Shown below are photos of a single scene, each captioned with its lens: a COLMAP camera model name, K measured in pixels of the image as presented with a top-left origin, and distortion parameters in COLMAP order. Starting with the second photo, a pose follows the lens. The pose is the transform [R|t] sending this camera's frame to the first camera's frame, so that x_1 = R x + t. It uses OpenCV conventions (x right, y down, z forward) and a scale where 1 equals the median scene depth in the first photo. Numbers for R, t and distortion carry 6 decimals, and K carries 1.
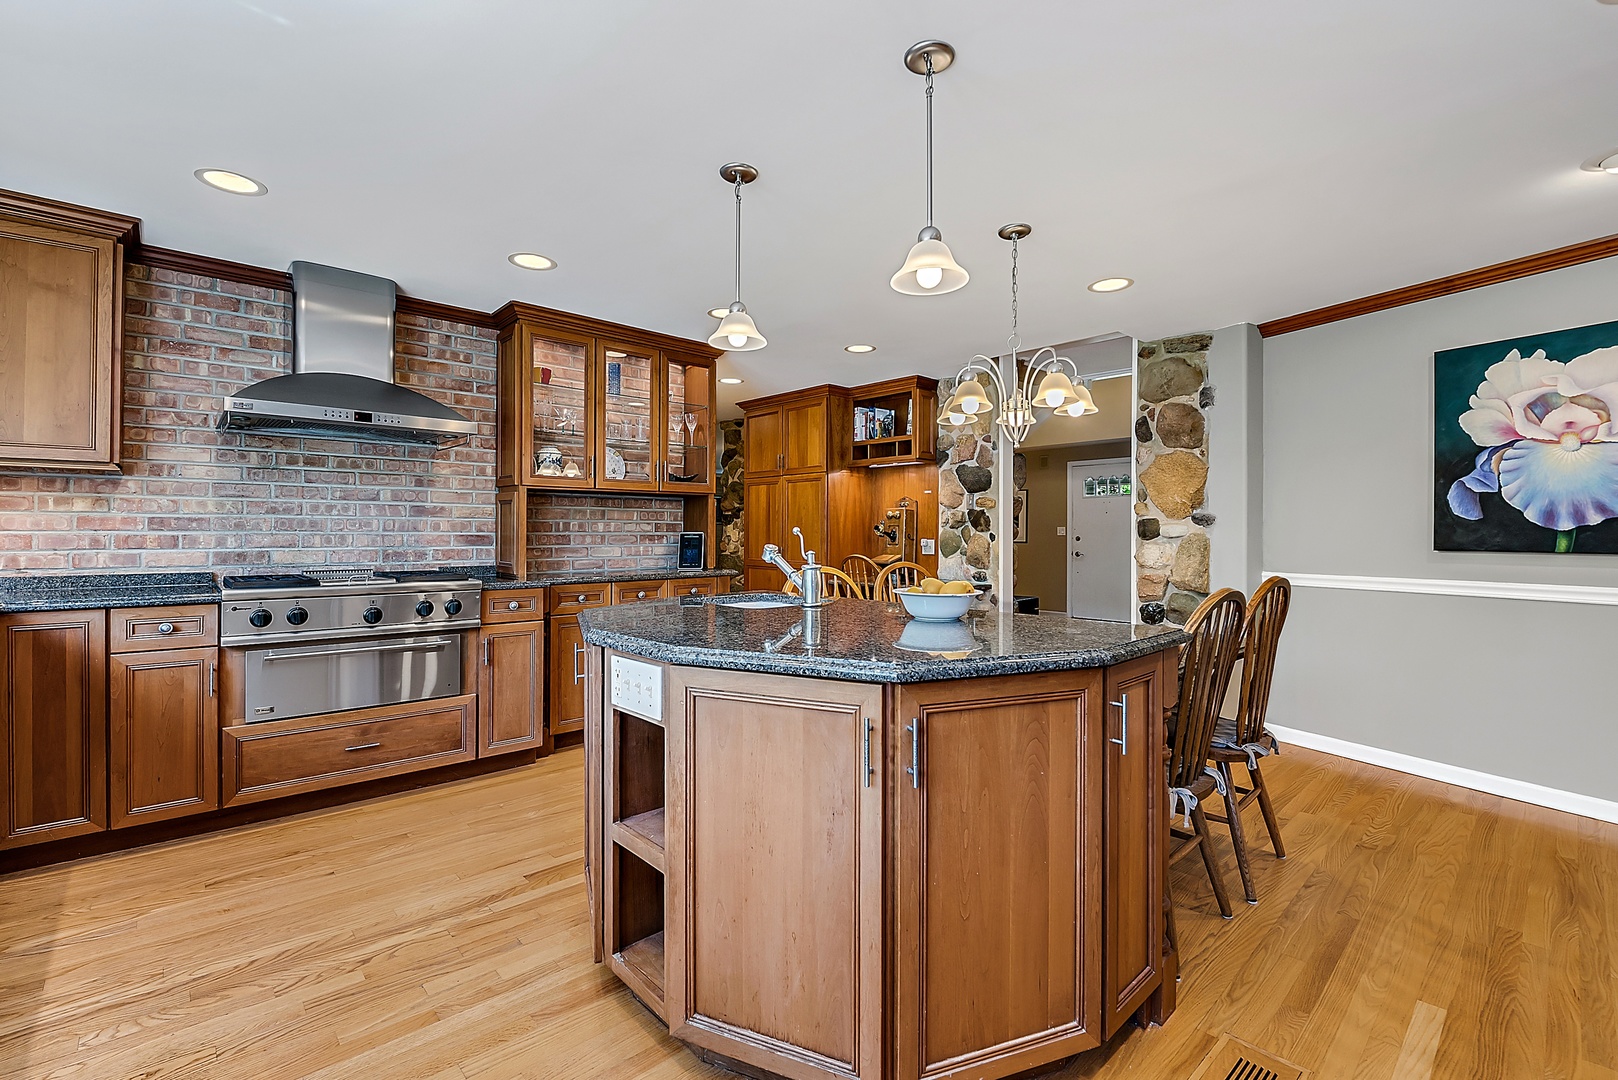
lens RADIAL K [[707.8, 0, 810.4], [0, 707.8, 534.9], [0, 0, 1]] dist [-0.003367, -0.000858]
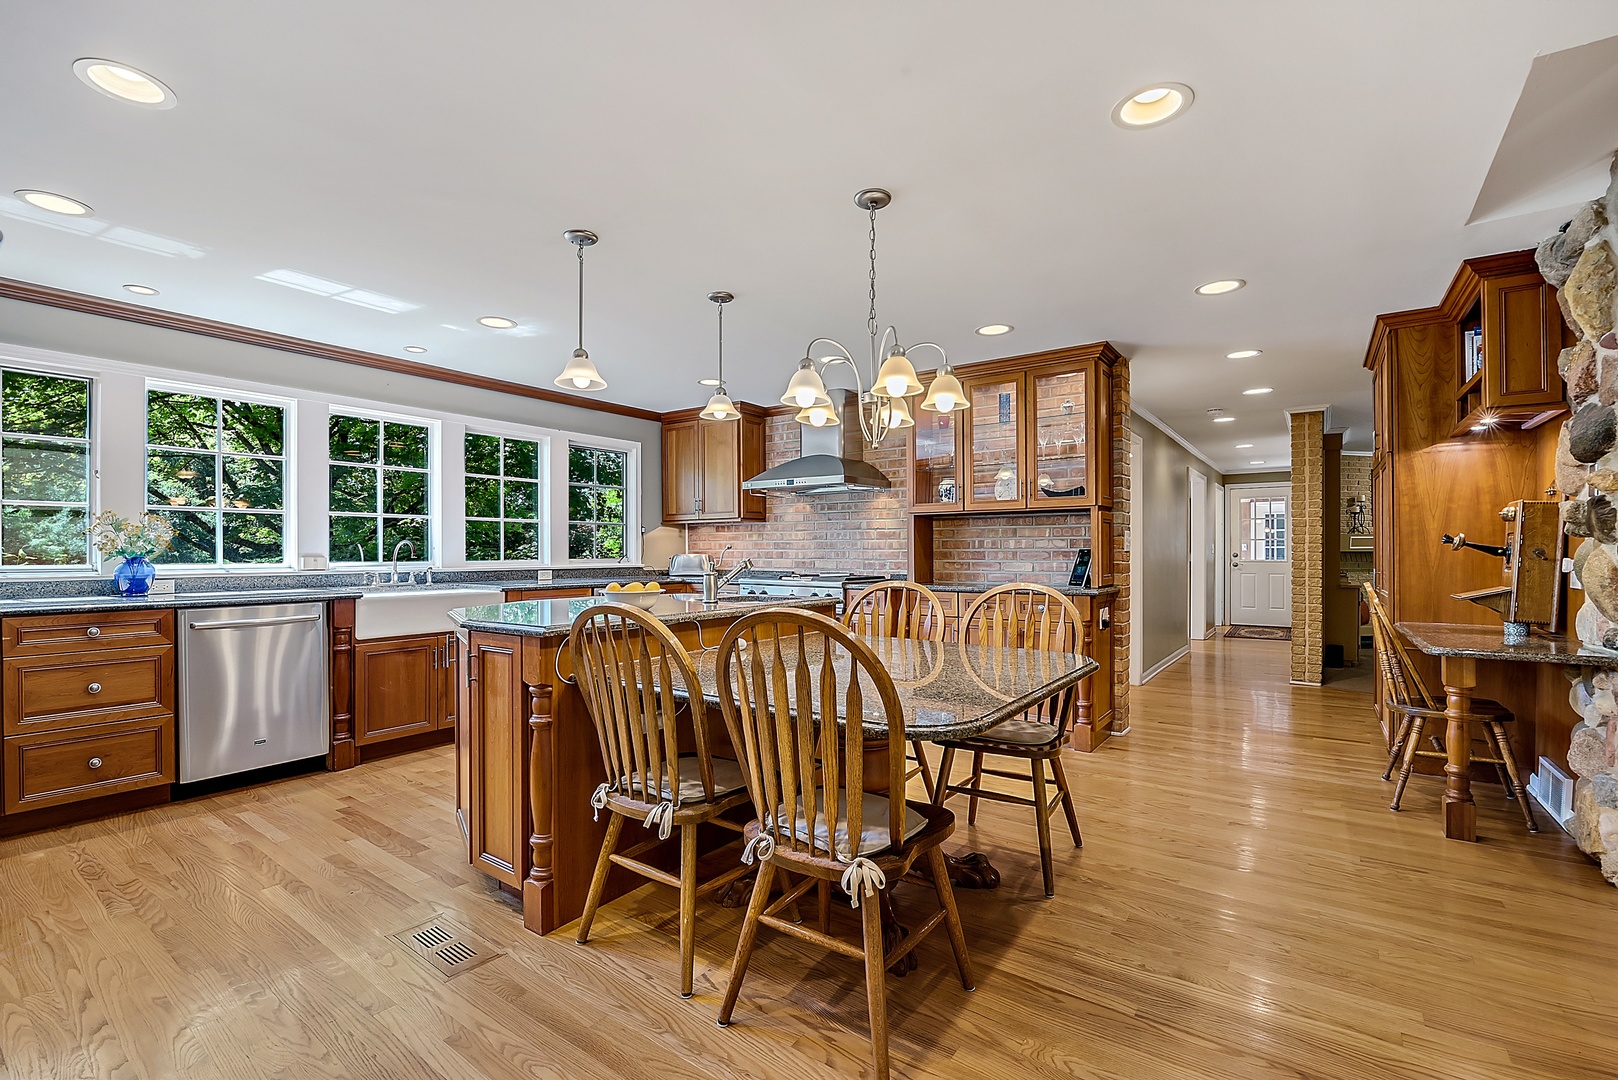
lens RADIAL K [[707.8, 0, 796.8], [0, 707.8, 545.6], [0, 0, 1]] dist [-0.003367, -0.000858]
pose [[0.186929, -0.009827, -0.982324, 0.936049], [0.000316, 0.999951, -0.009943, 0.002480], [0.982373, 0.001548, 0.186923, 0.626517]]
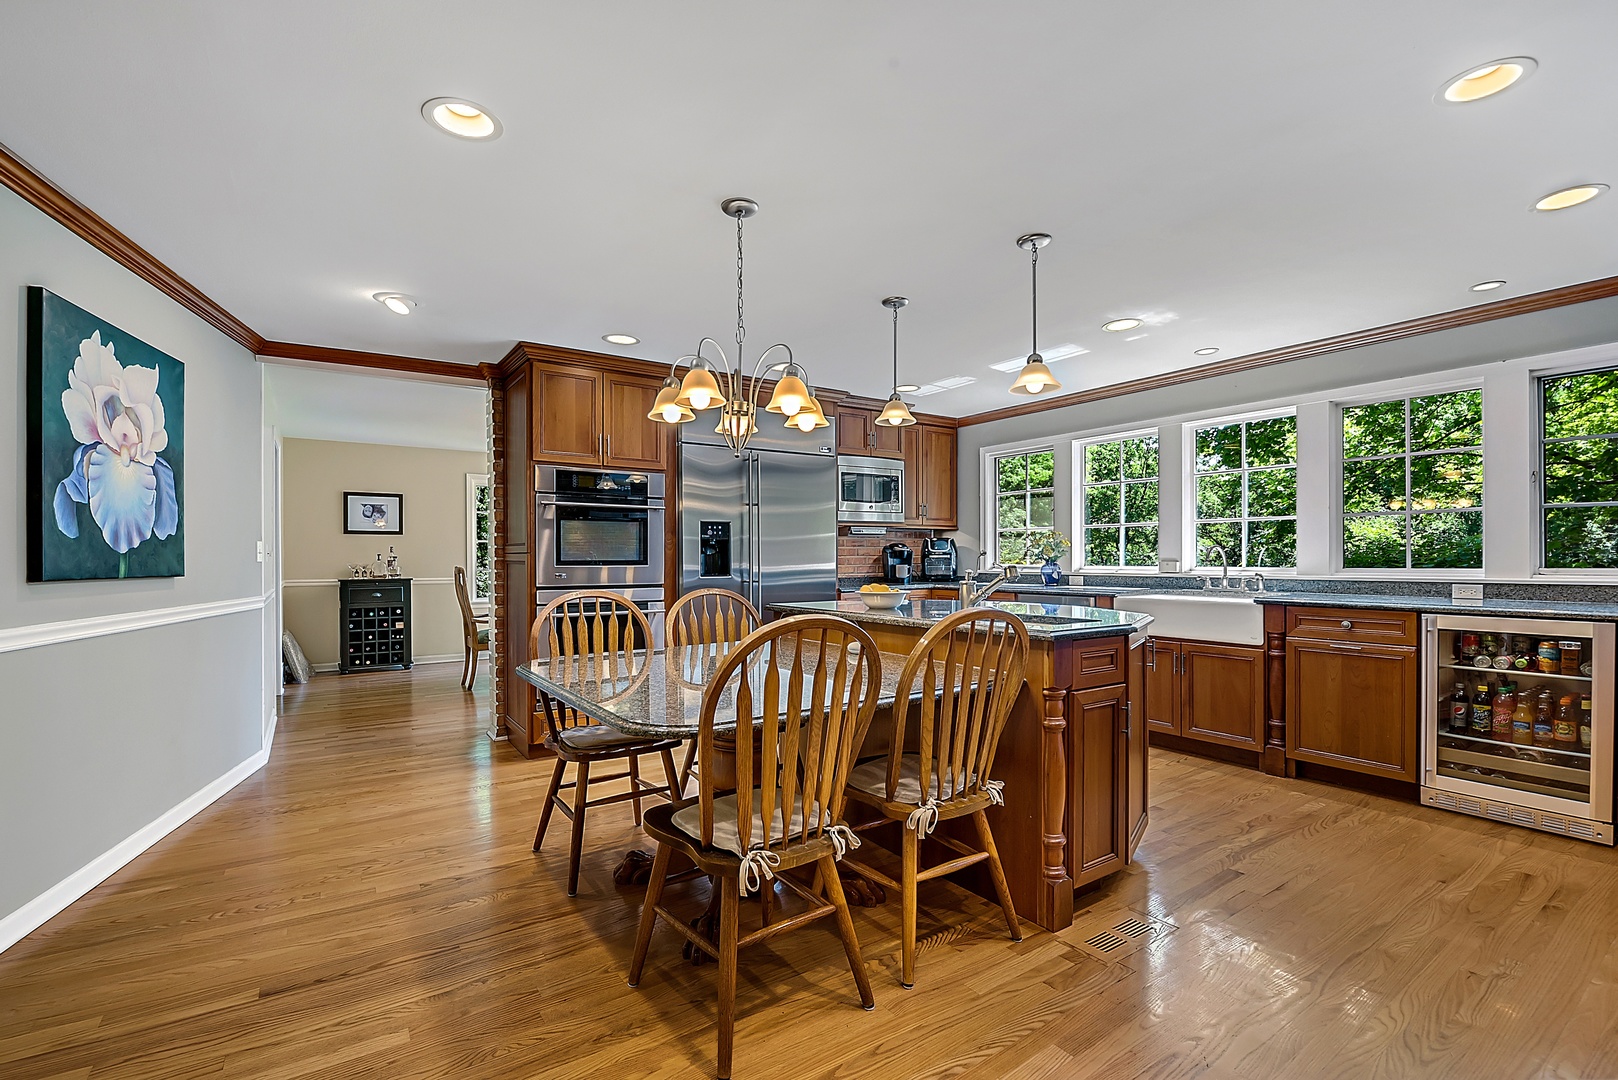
lens RADIAL K [[707.8, 0, 804.6], [0, 707.8, 555.6], [0, 0, 1]] dist [-0.003367, -0.000858]
pose [[-0.989809, 0.002852, 0.142373, 0.072418], [0.002526, 0.999994, -0.002469, 0.000259], [-0.142379, -0.002084, -0.989810, 1.548826]]
